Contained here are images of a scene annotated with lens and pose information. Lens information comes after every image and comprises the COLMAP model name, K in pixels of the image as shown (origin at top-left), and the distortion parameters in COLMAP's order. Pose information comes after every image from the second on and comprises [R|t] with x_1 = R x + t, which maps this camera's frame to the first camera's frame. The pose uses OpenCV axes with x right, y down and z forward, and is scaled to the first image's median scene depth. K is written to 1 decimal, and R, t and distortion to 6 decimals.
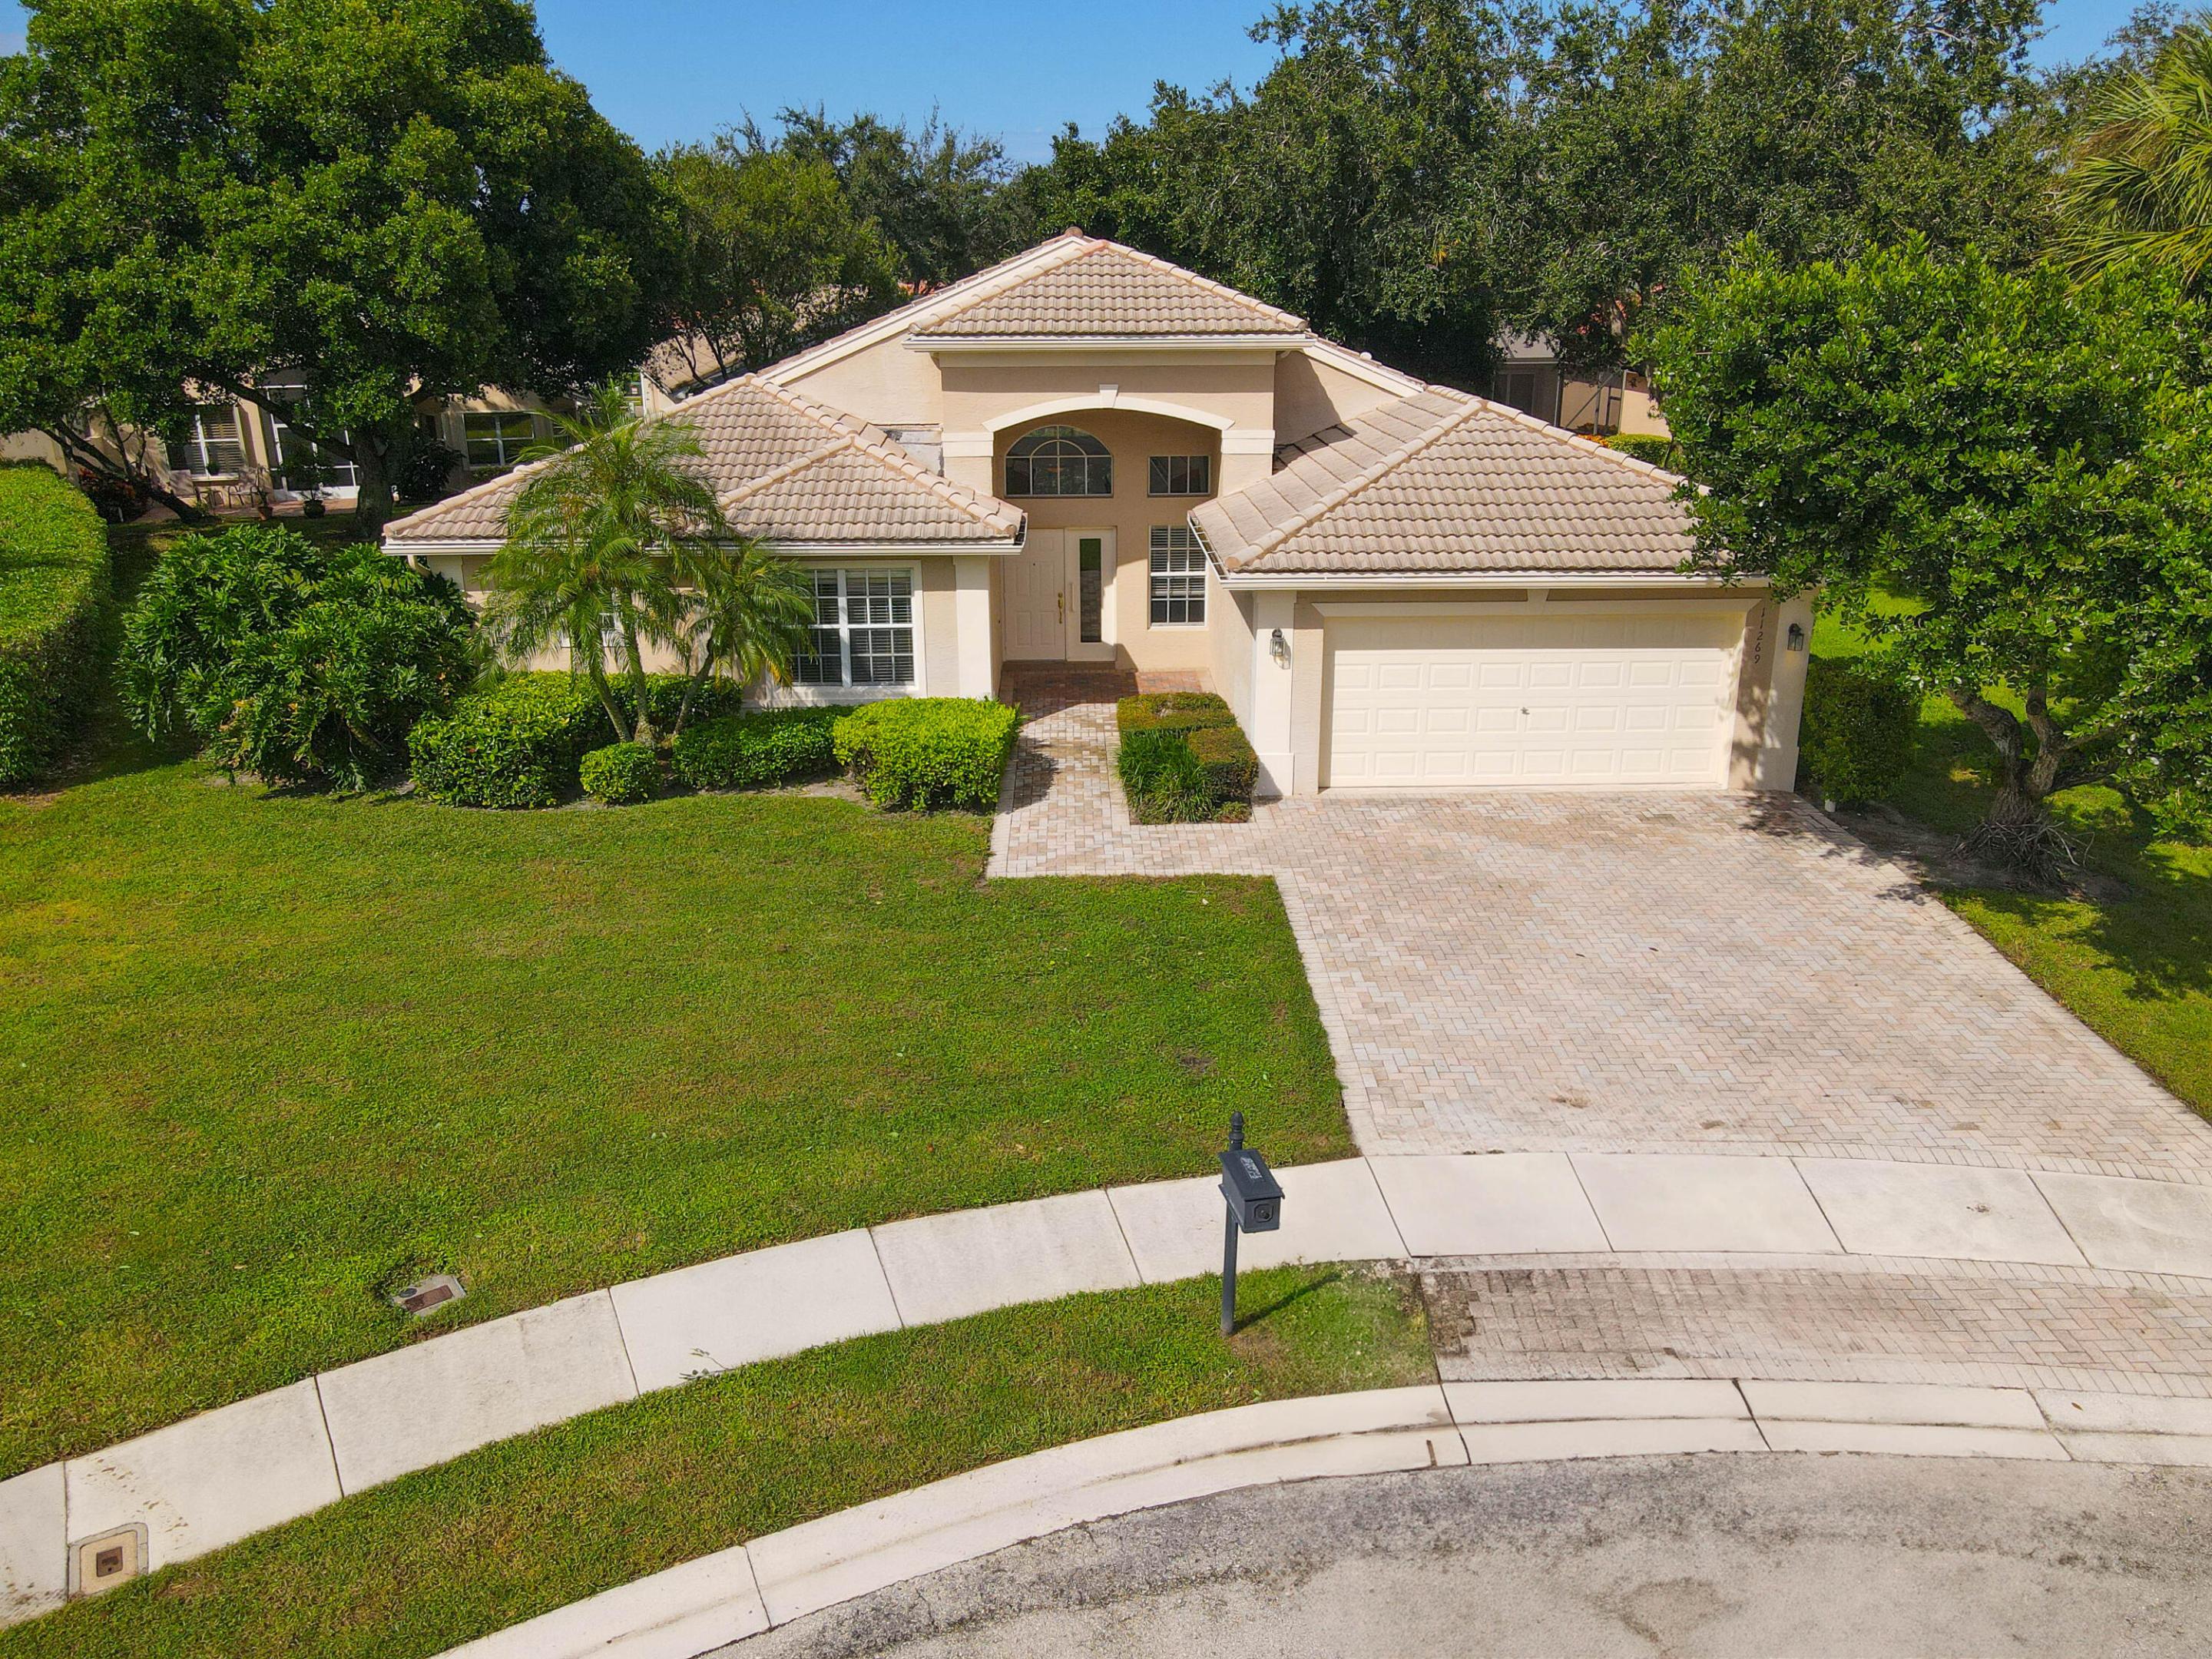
lens RADIAL K [[1626.0, 0, 1097.4], [0, 1626.0, 830.7], [0, 0, 1]] dist [0.000638, 0.013064]
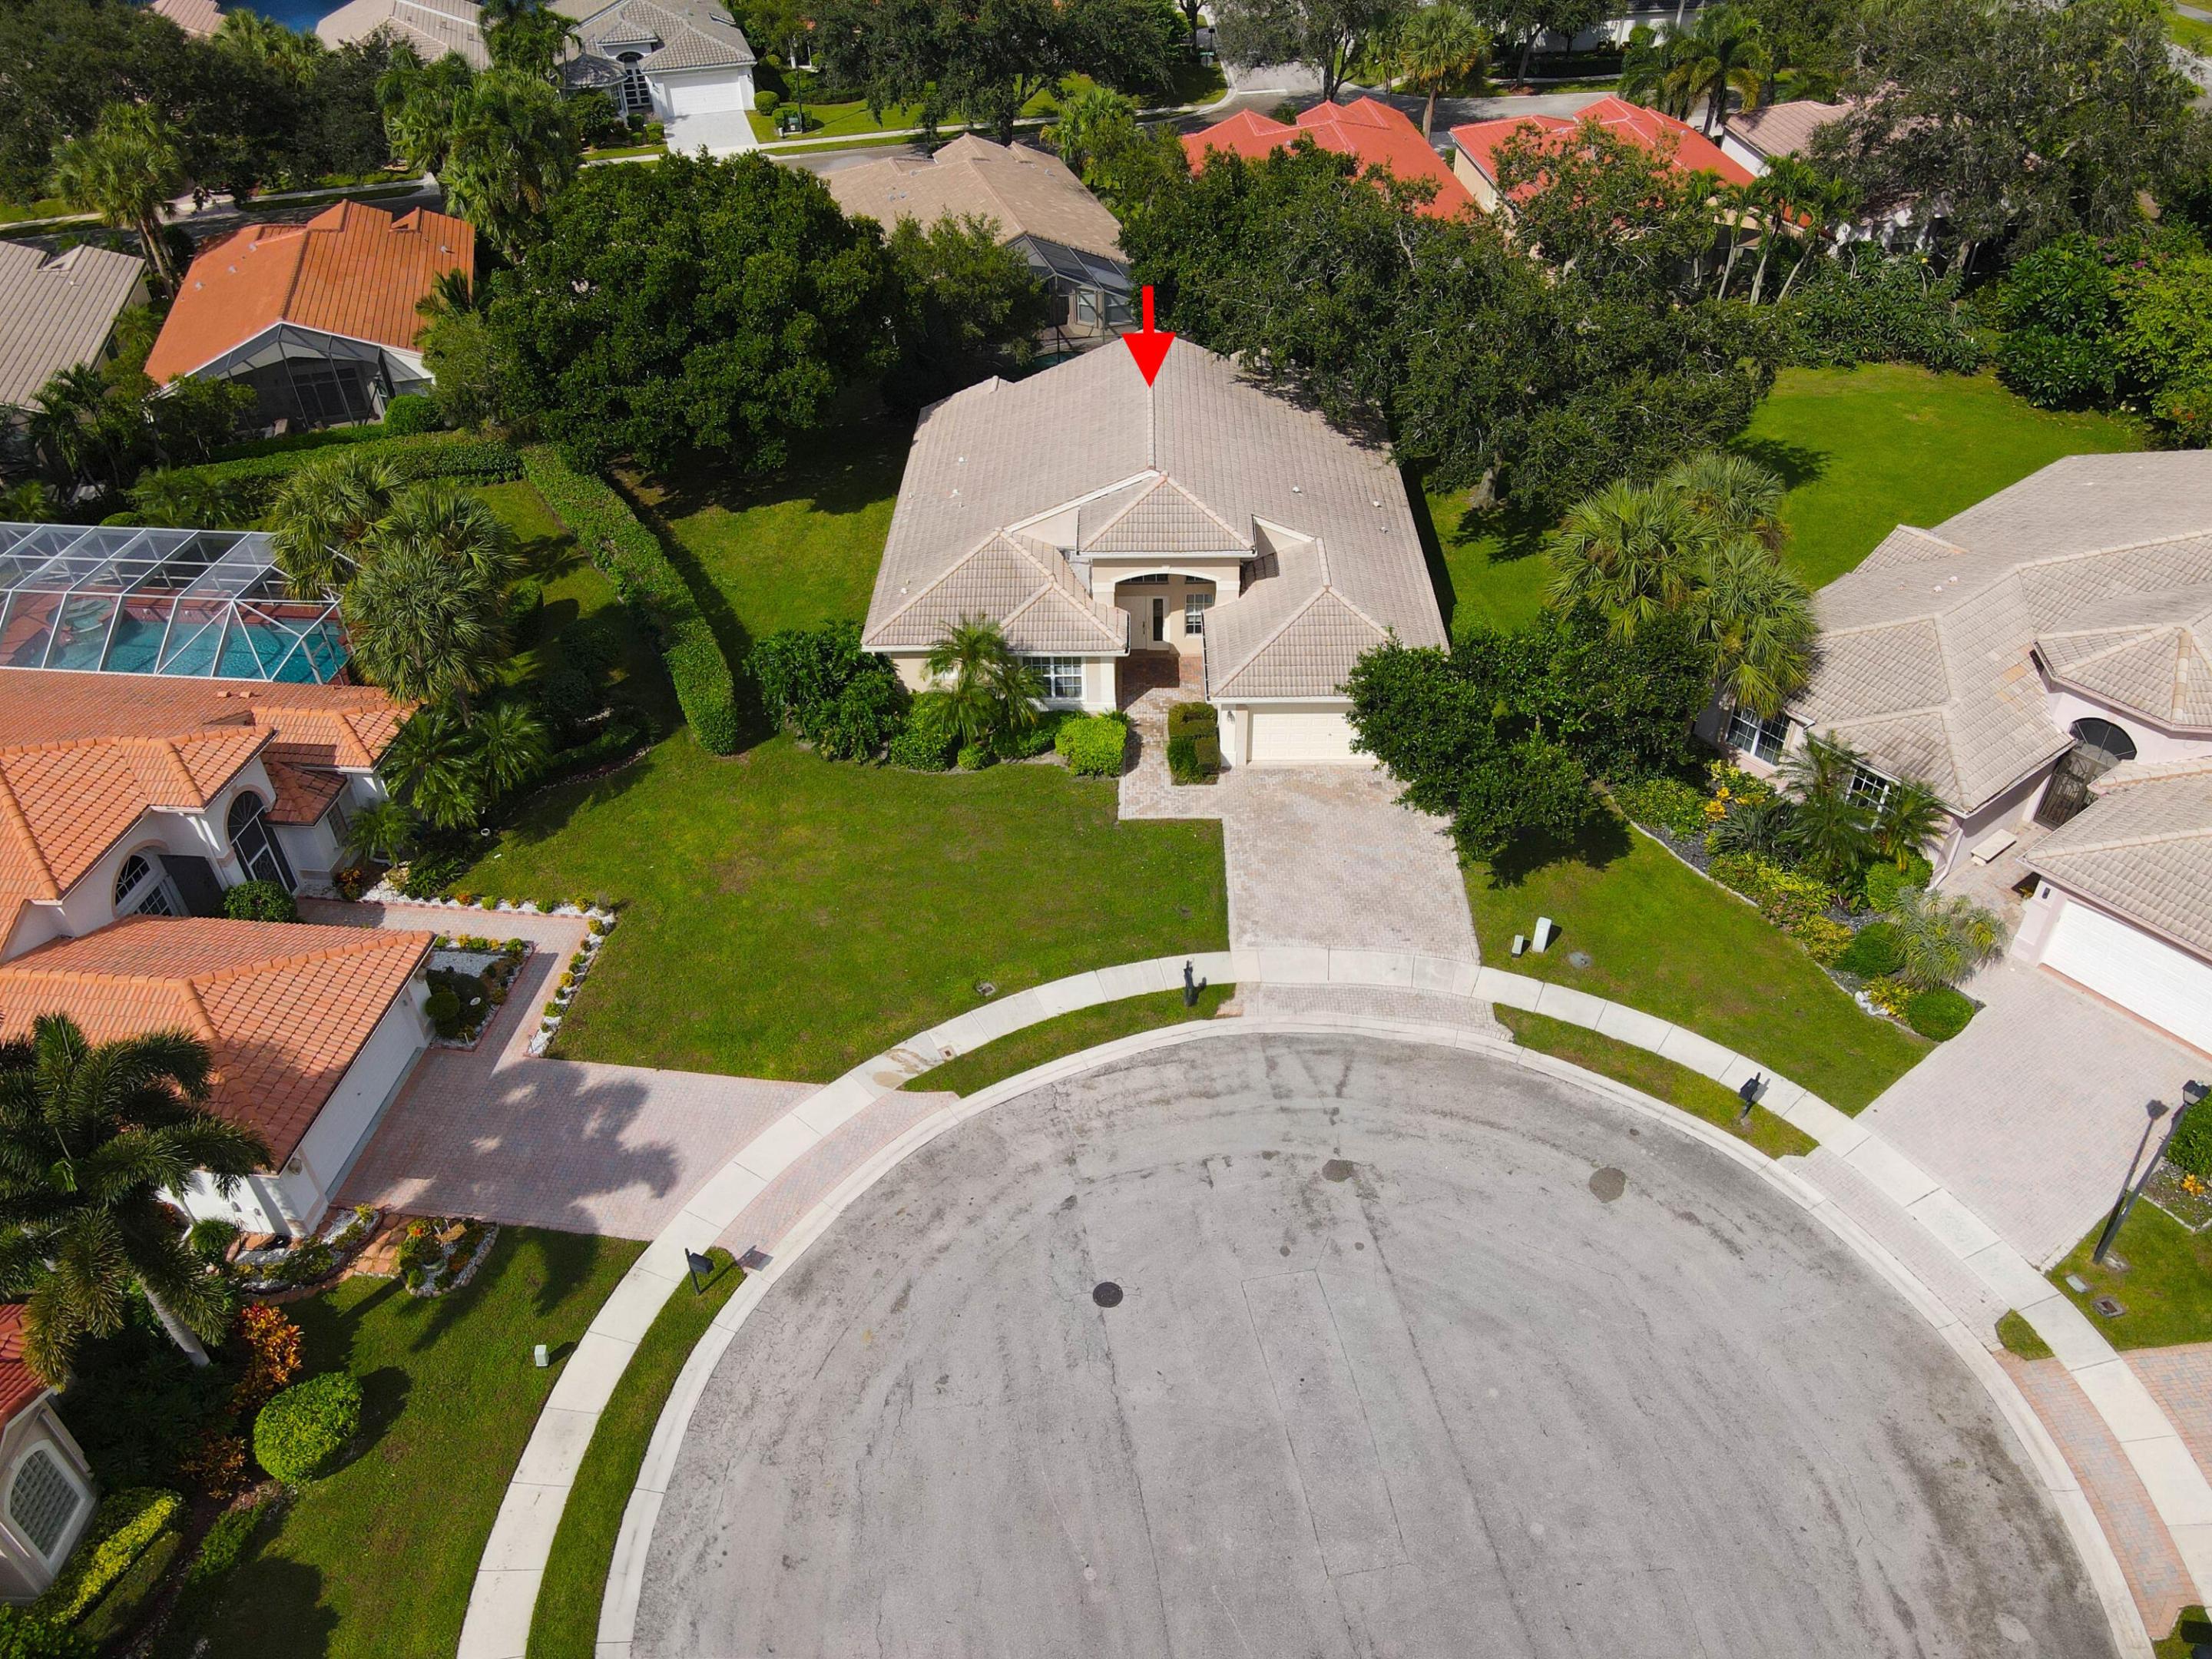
lens RADIAL K [[1626.0, 0, 1097.4], [0, 1626.0, 830.7], [0, 0, 1]] dist [0.000638, 0.013064]
pose [[0.999096, 0.011605, -0.040889, 0.009185], [0.002444, 0.944727, 0.327848, -0.775956], [0.042433, -0.327651, 0.943845, -1.465652]]
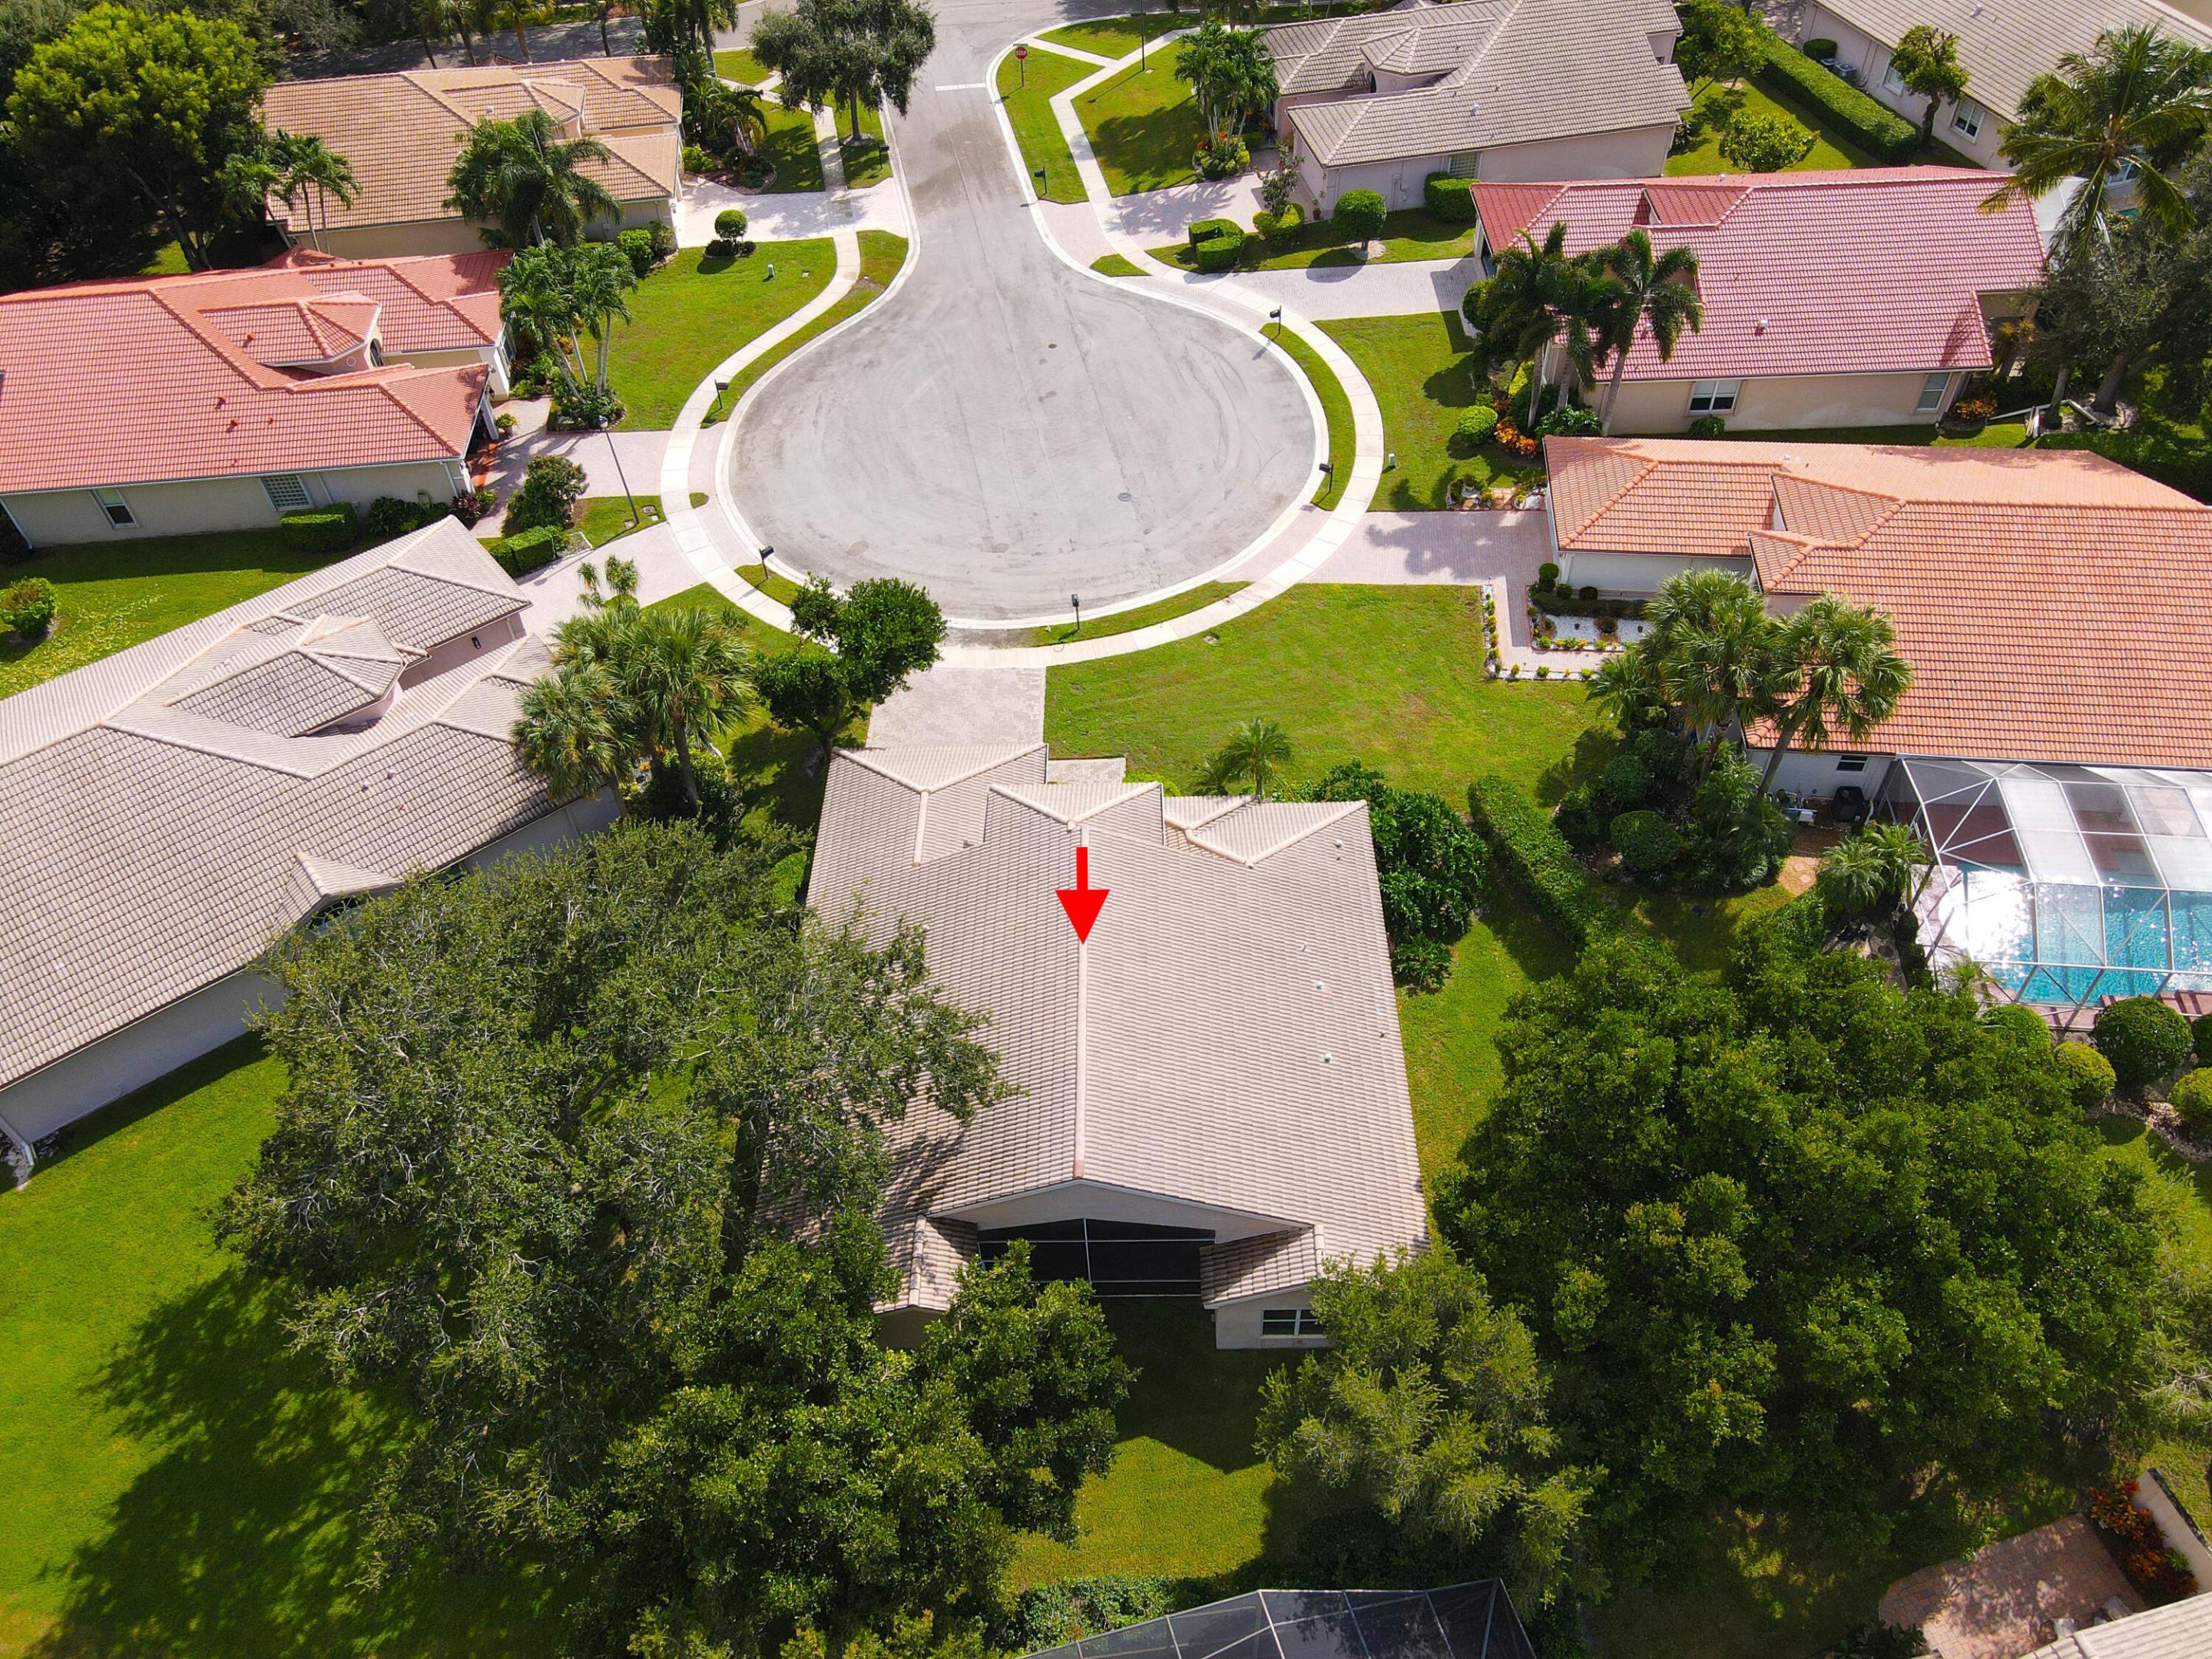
lens RADIAL K [[1626.0, 0, 1097.4], [0, 1626.0, 830.7], [0, 0, 1]] dist [0.000638, 0.013064]
pose [[-0.998502, 0.014537, 0.052756, -0.169300], [0.054138, 0.403024, 0.913587, -2.764125], [-0.007981, 0.915074, -0.403208, 2.284593]]
